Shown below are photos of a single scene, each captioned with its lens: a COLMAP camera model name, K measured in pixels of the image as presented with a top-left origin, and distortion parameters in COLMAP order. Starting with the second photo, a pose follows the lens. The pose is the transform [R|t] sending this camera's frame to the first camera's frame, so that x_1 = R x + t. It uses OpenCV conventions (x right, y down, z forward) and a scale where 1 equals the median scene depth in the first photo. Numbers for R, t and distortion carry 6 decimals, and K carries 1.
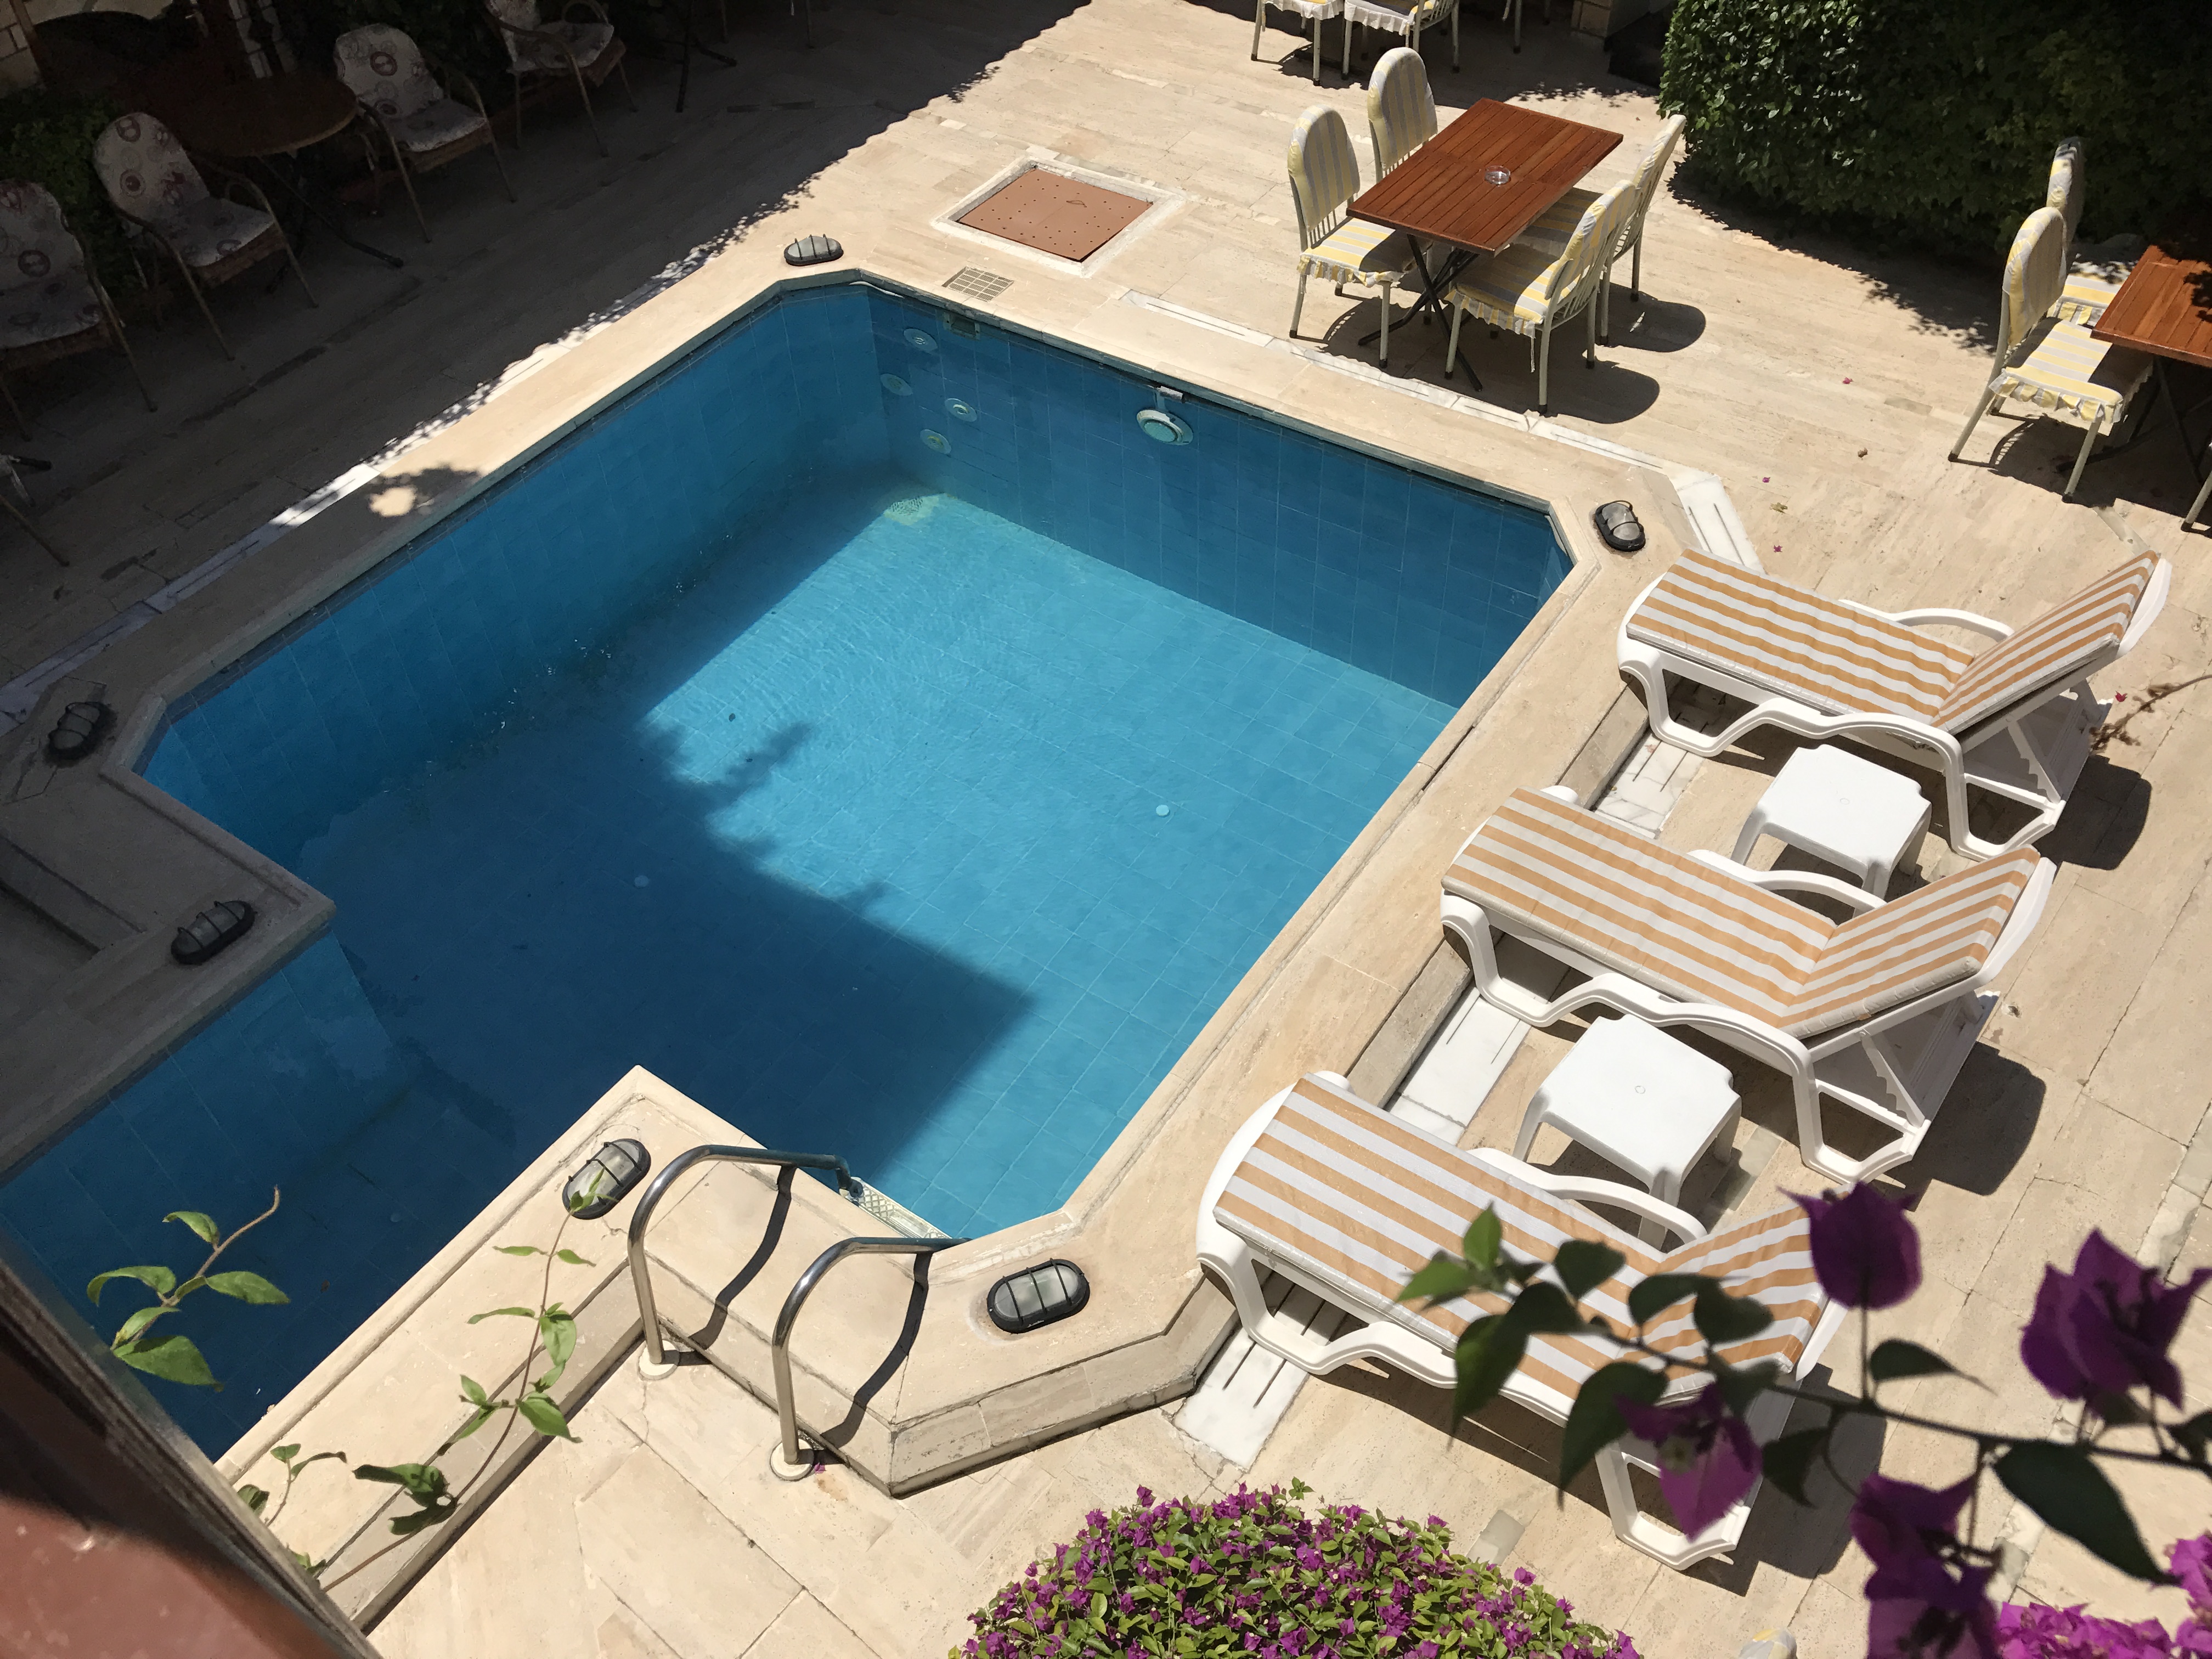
lens RADIAL K [[1801.2, 0, 1102.7], [0, 1801.2, 844.1], [0, 0, 1]] dist [0.026540, -0.029074]
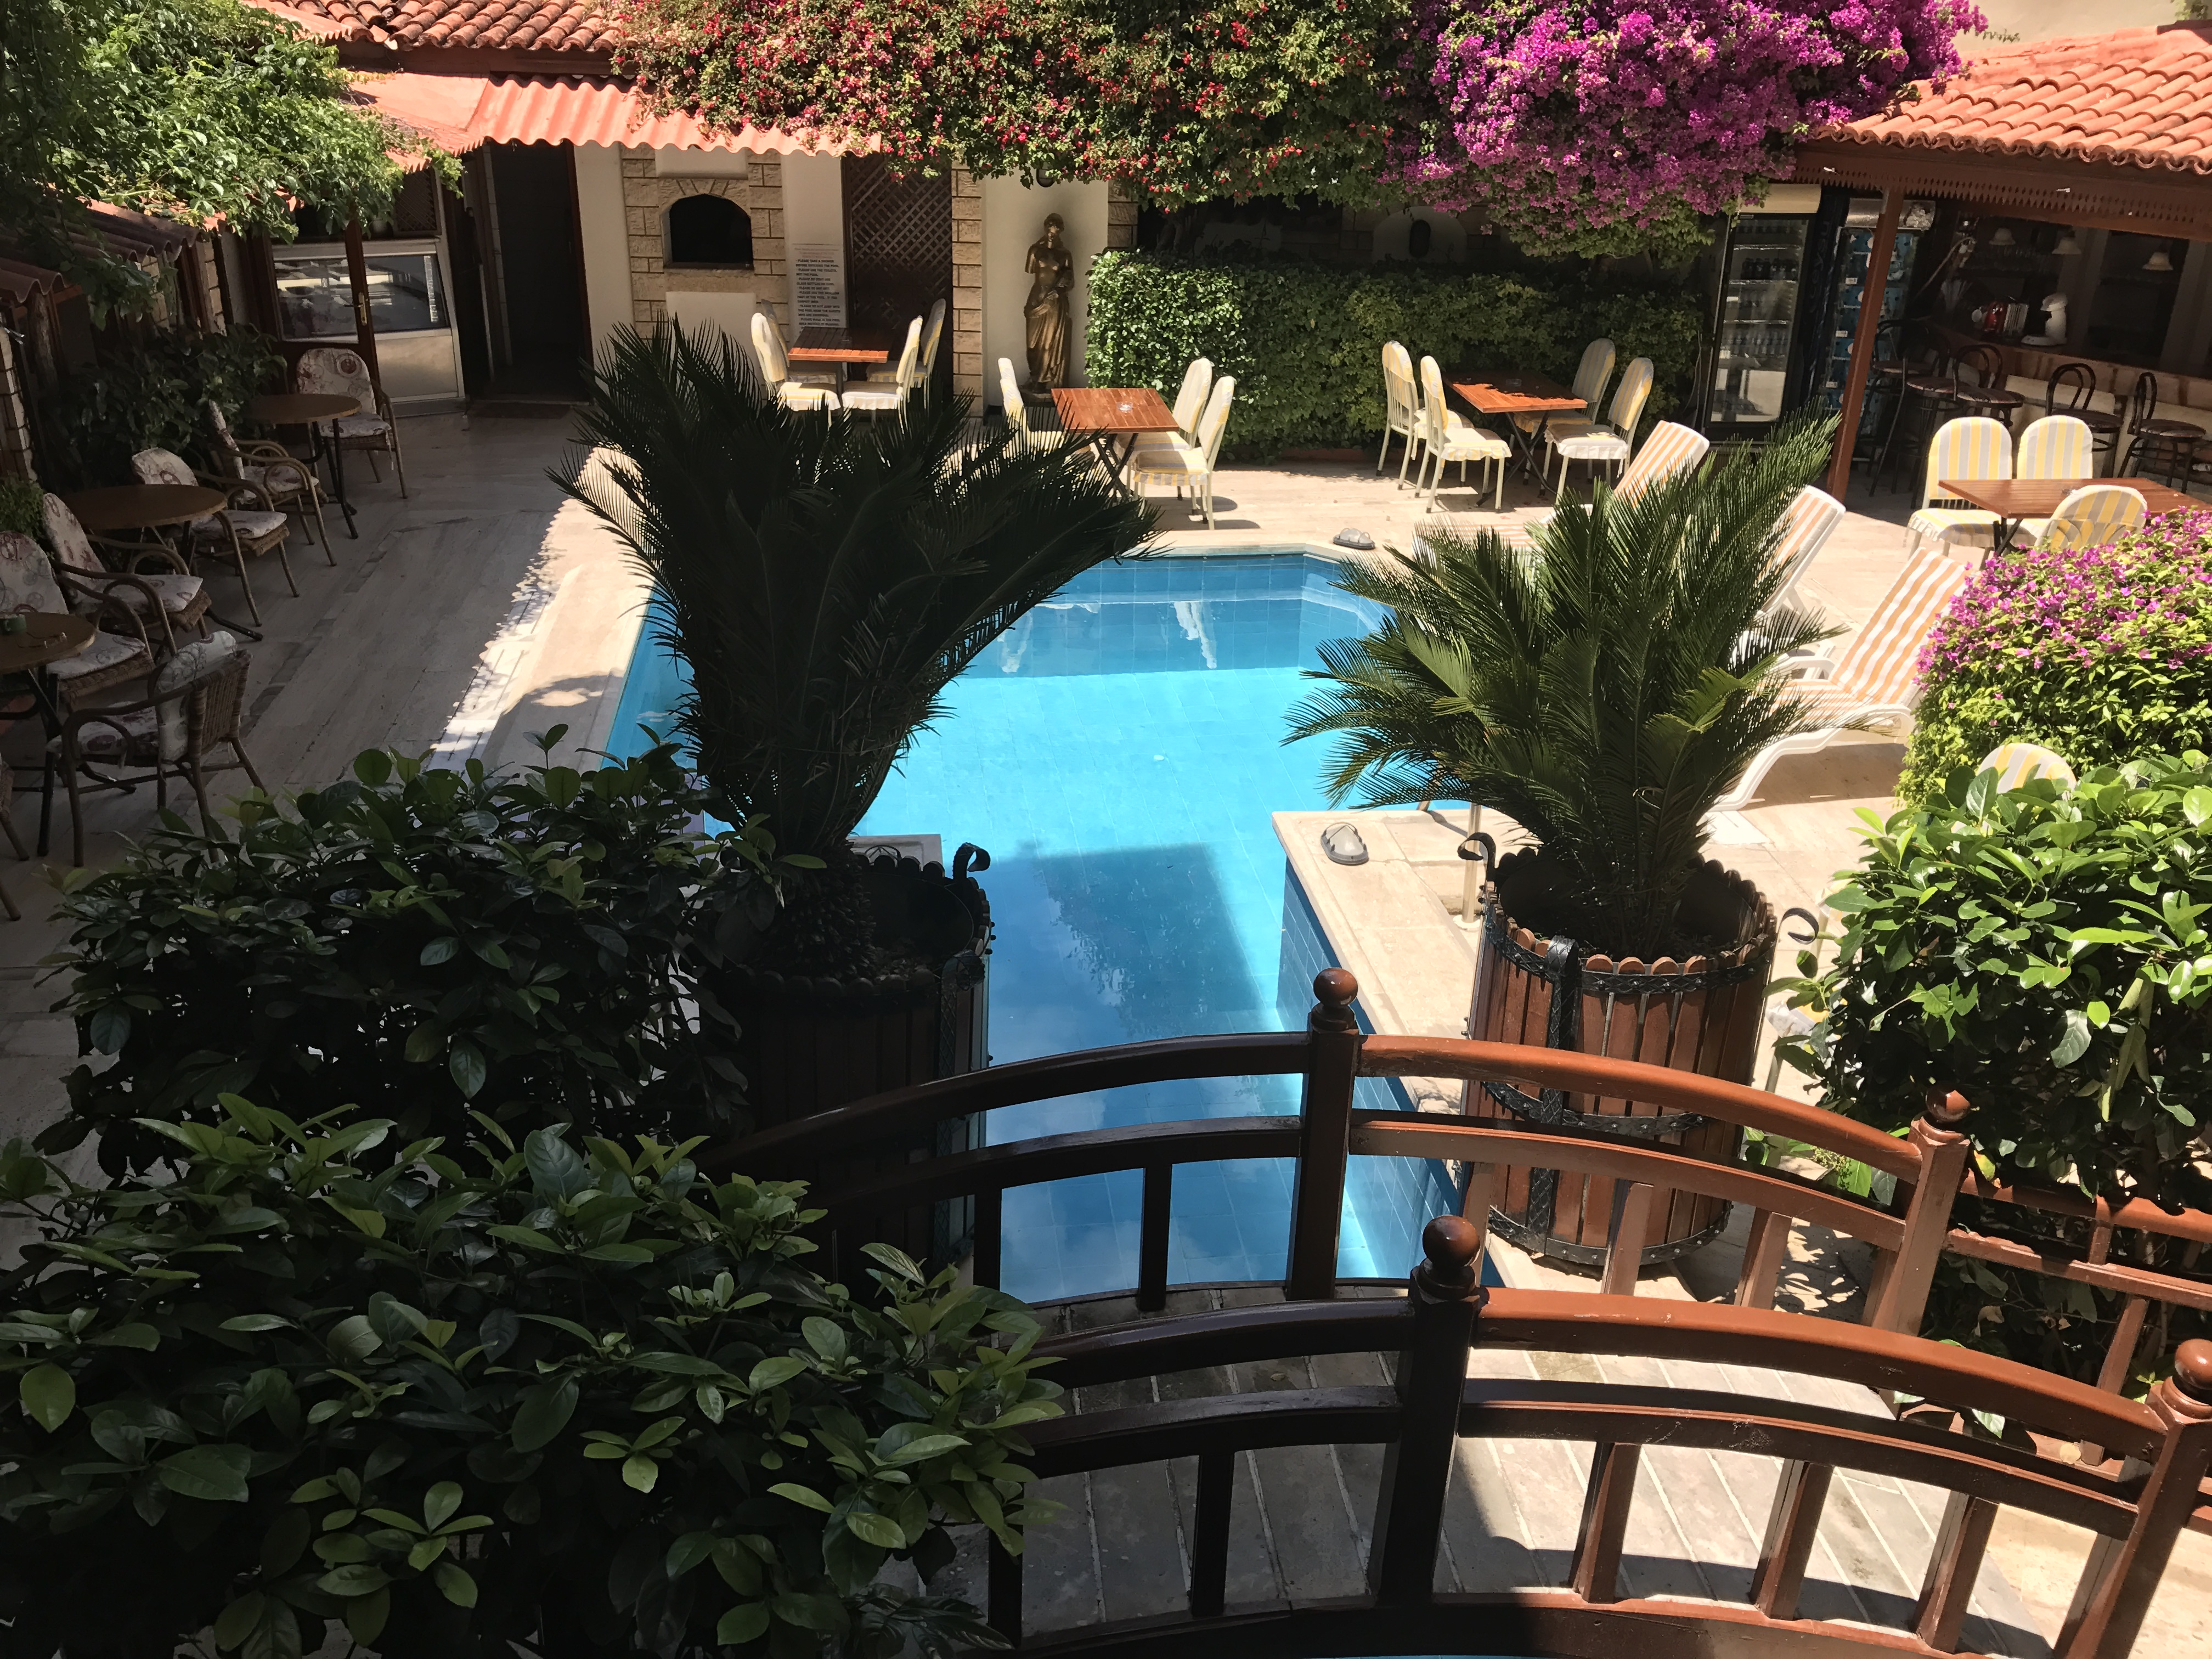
lens RADIAL K [[1801.2, 0, 1104.3], [0, 1801.2, 836.1], [0, 0, 1]] dist [0.026540, -0.029074]
pose [[0.740049, -0.233772, 0.630618, -0.812287], [0.458900, 0.860982, -0.219365, 0.252507], [-0.491669, 0.451731, 0.744446, 0.063845]]
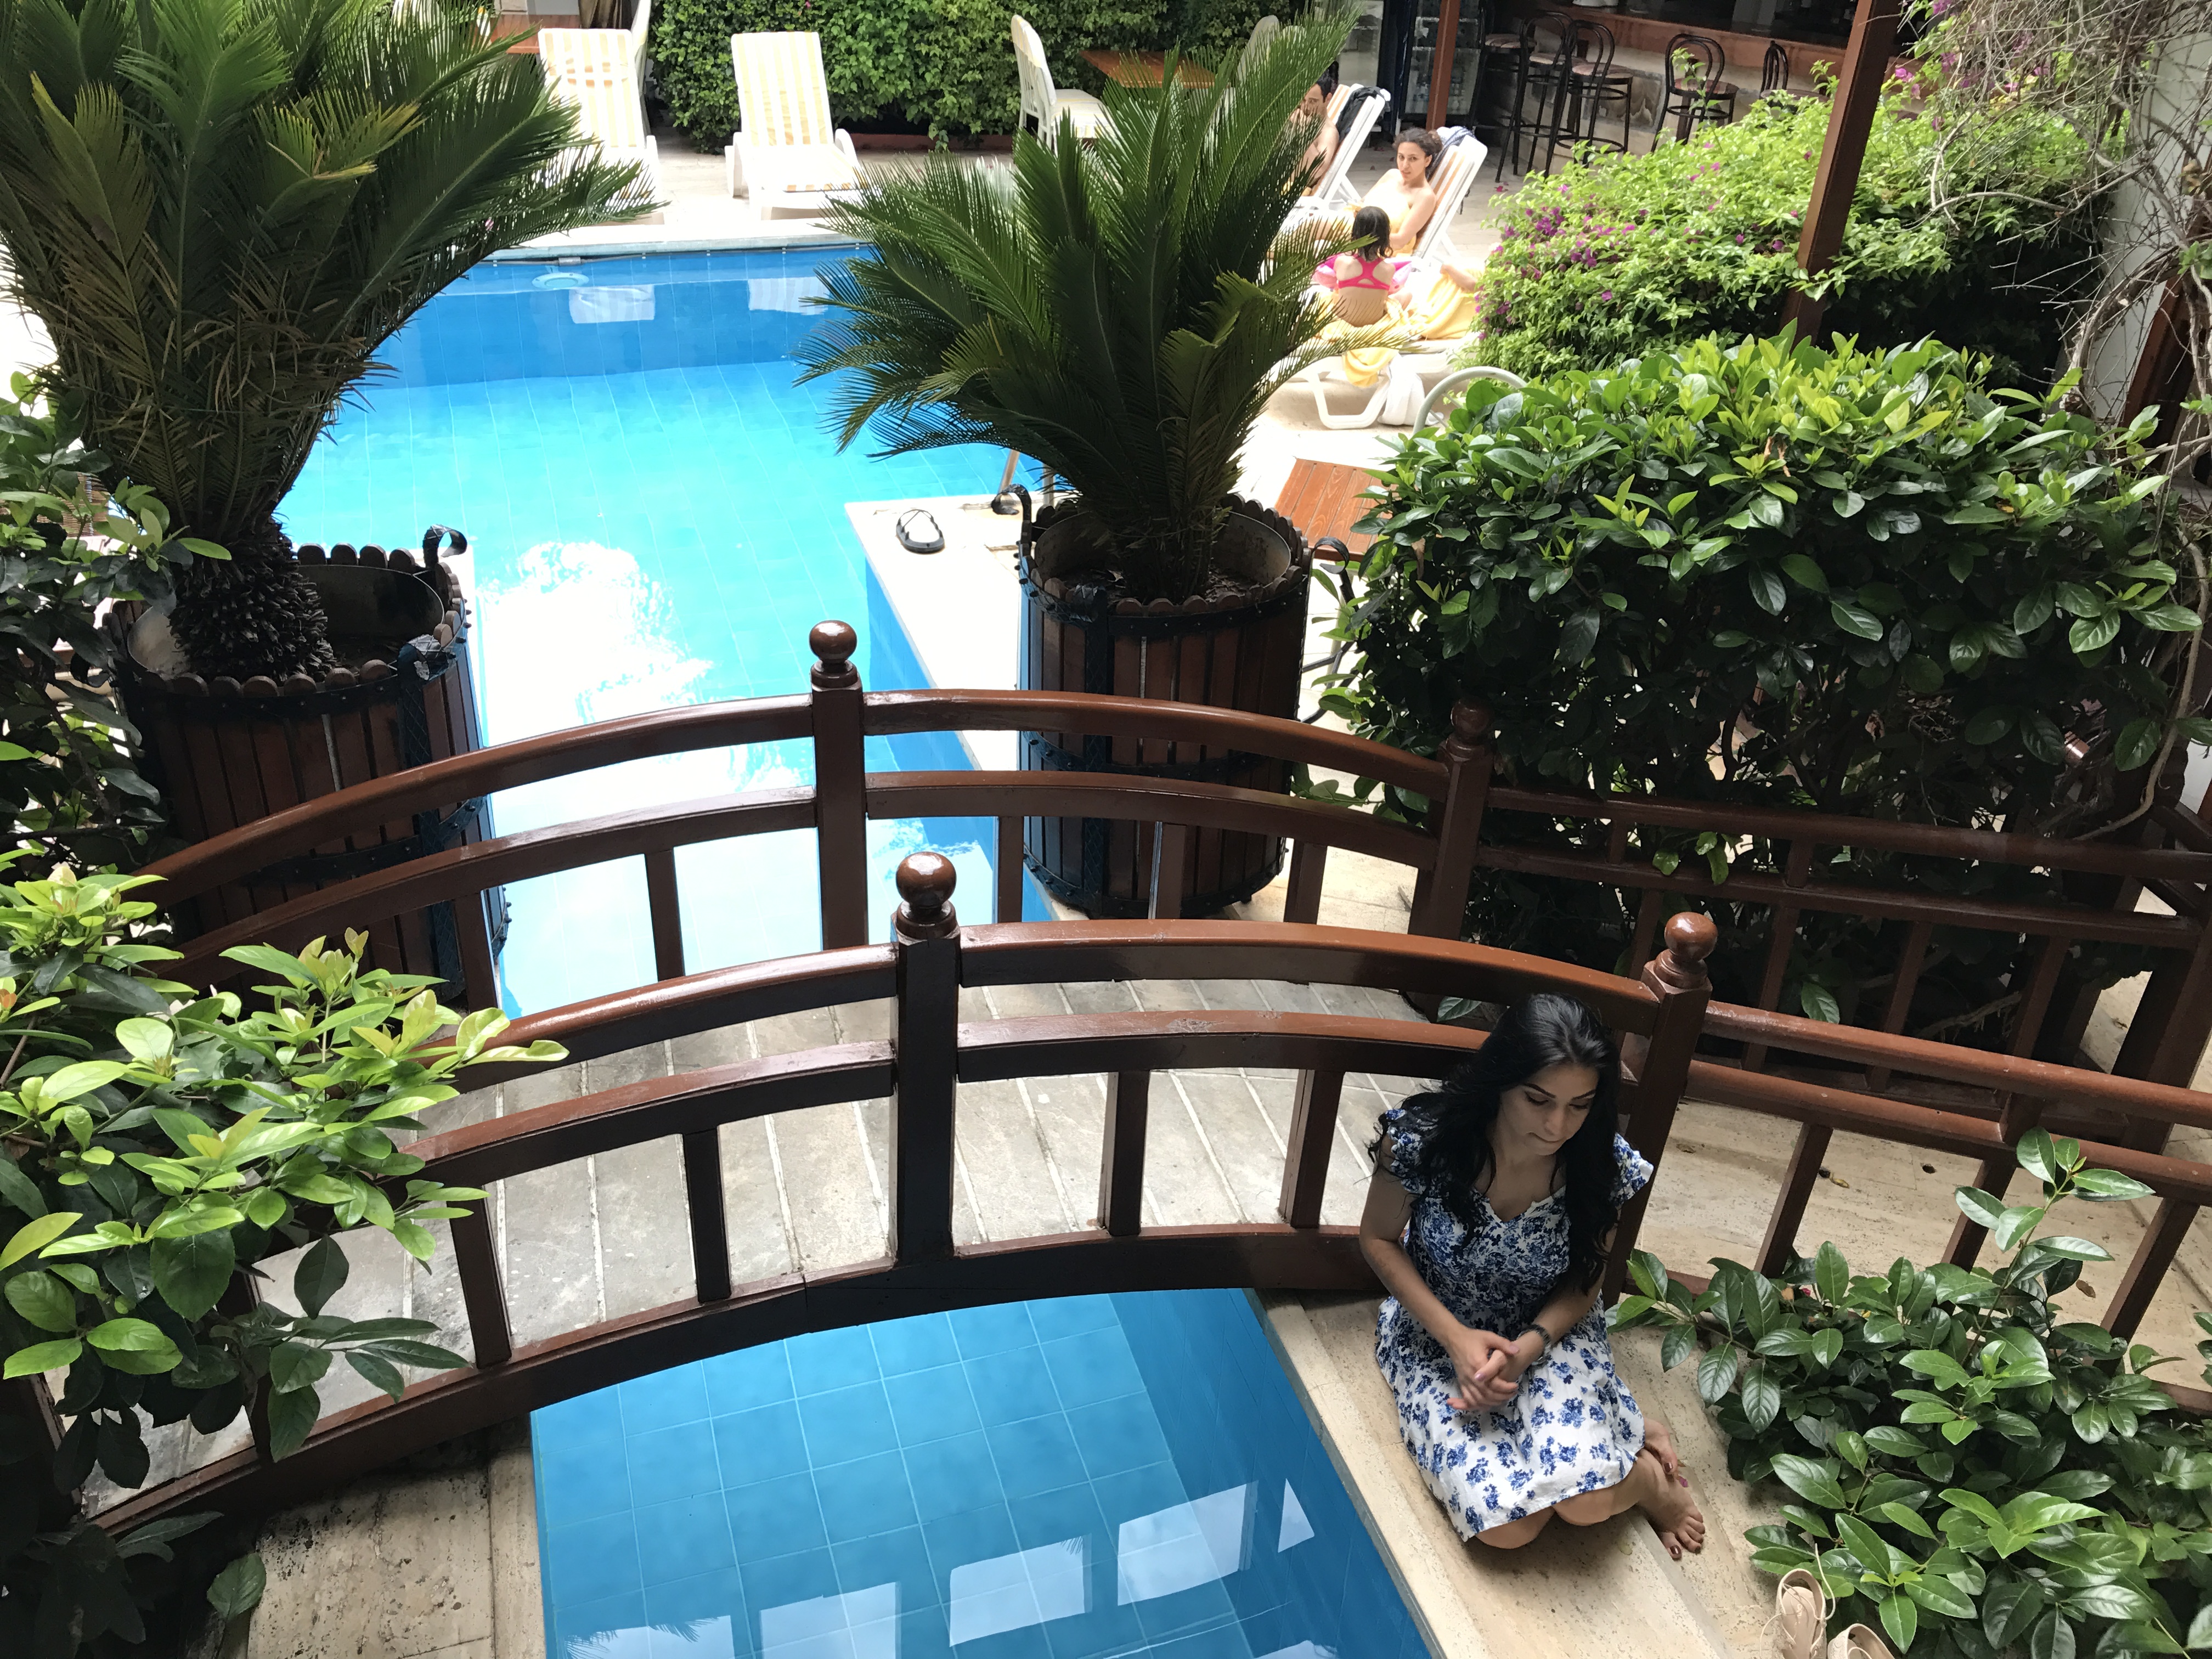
lens RADIAL K [[1801.2, 0, 1103.2], [0, 1801.2, 834.1], [0, 0, 1]] dist [0.026540, -0.029074]
pose [[0.597023, -0.379073, 0.707013, -0.764111], [0.546195, 0.837570, -0.012151, 0.291143], [-0.587567, 0.393422, 0.707096, 0.077138]]
